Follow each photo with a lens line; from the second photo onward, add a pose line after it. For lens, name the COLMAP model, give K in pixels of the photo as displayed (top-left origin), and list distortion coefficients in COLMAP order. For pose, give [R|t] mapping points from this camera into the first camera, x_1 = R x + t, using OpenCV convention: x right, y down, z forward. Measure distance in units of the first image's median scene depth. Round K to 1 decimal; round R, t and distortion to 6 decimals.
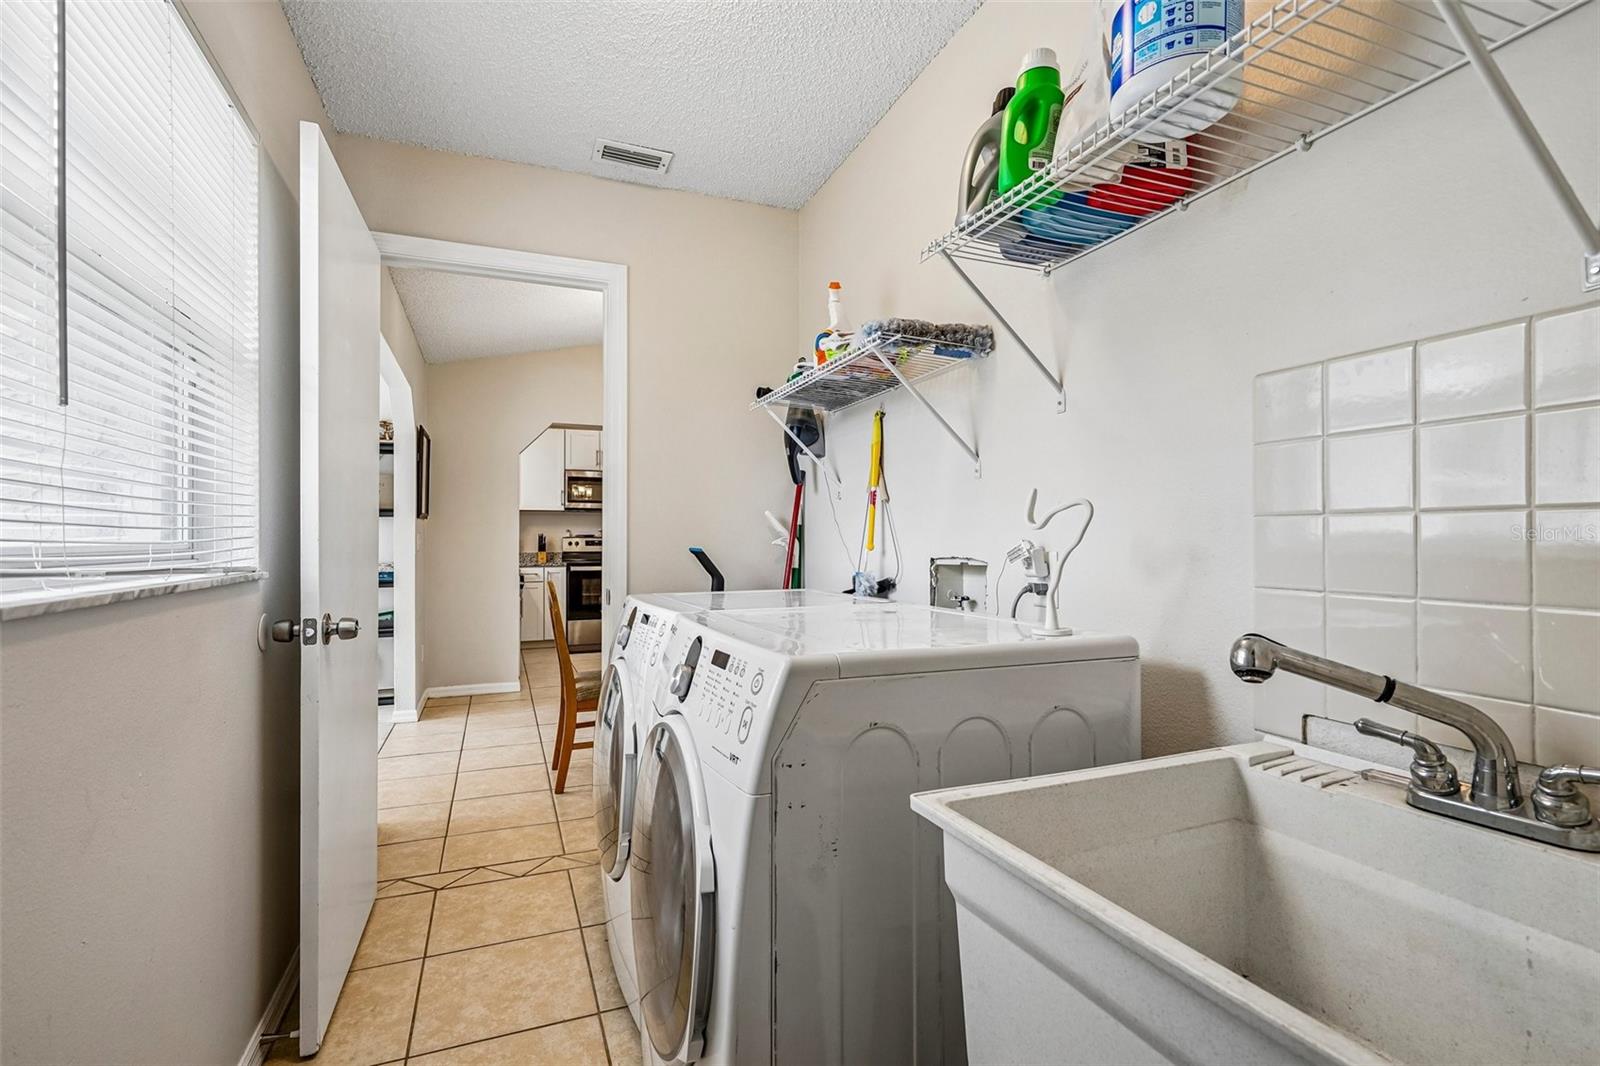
lens RADIAL K [[728.0, 0, 735.1], [0, 728.0, 540.6], [0, 0, 1]] dist [-0.005946, -0.000640]
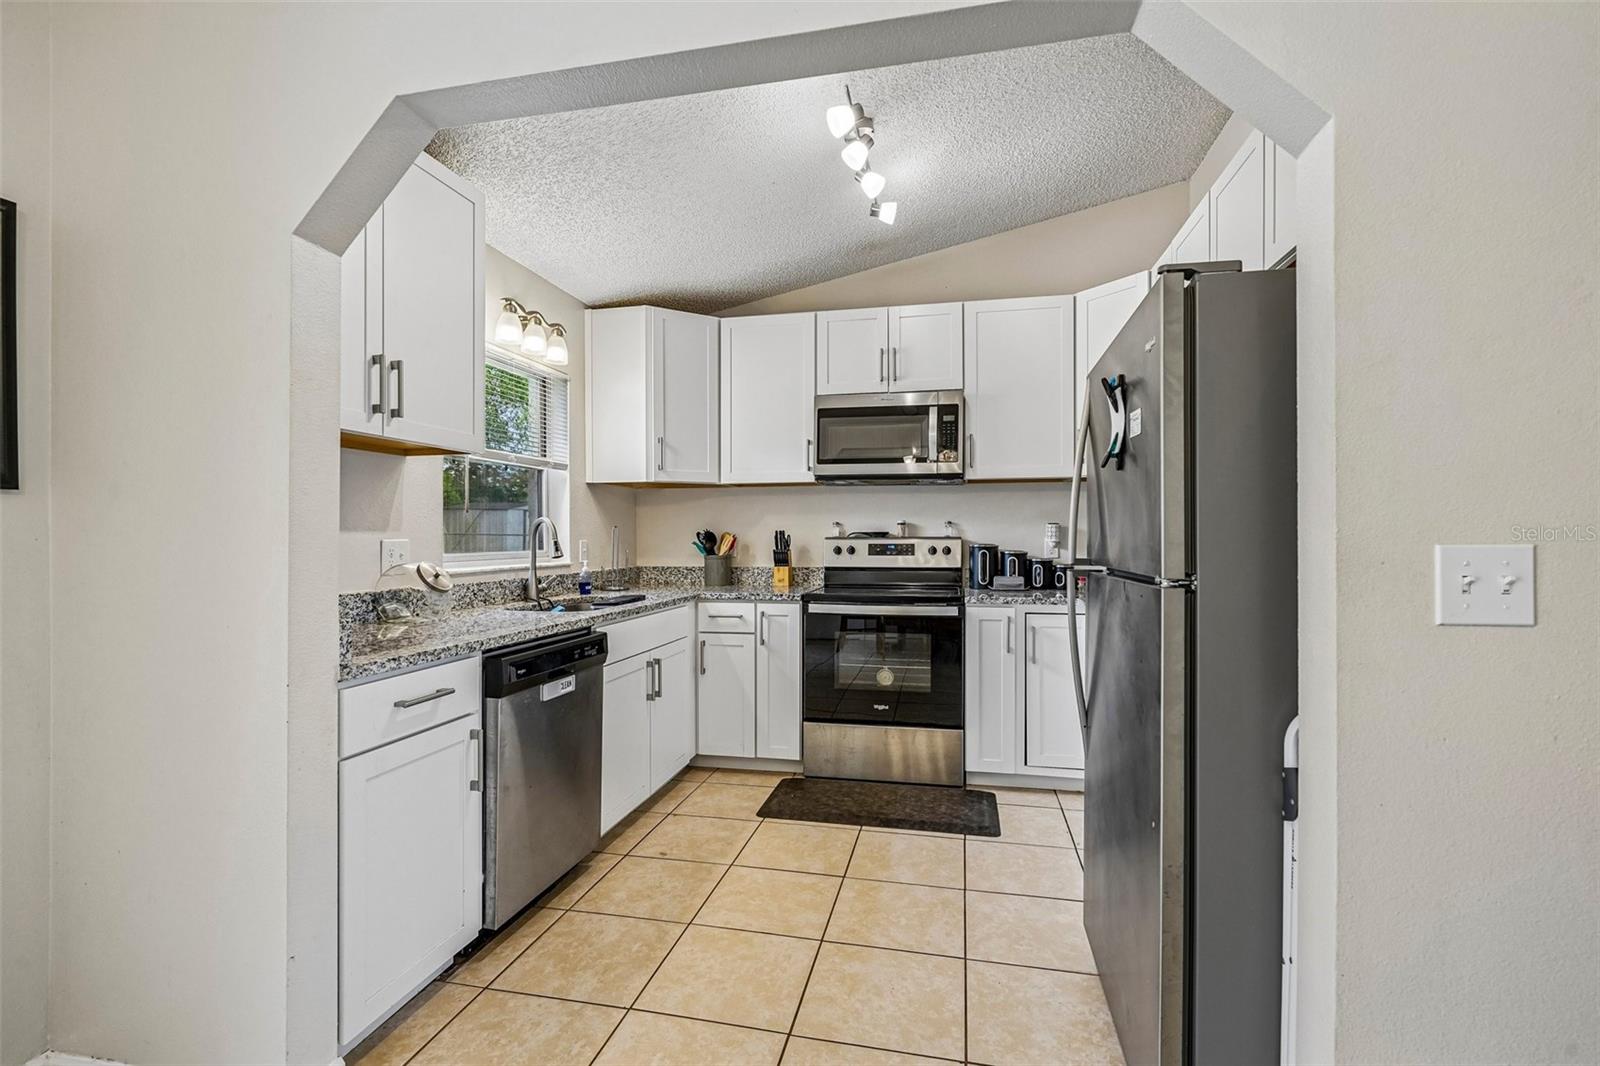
lens RADIAL K [[728.0, 0, 812.3], [0, 728.0, 533.4], [0, 0, 1]] dist [-0.005946, -0.000640]
pose [[0.864436, -0.001943, -0.502739, 0.003775], [0.001365, 0.999998, -0.001517, -0.006531], [0.502741, 0.000625, 0.864437, 0.578520]]
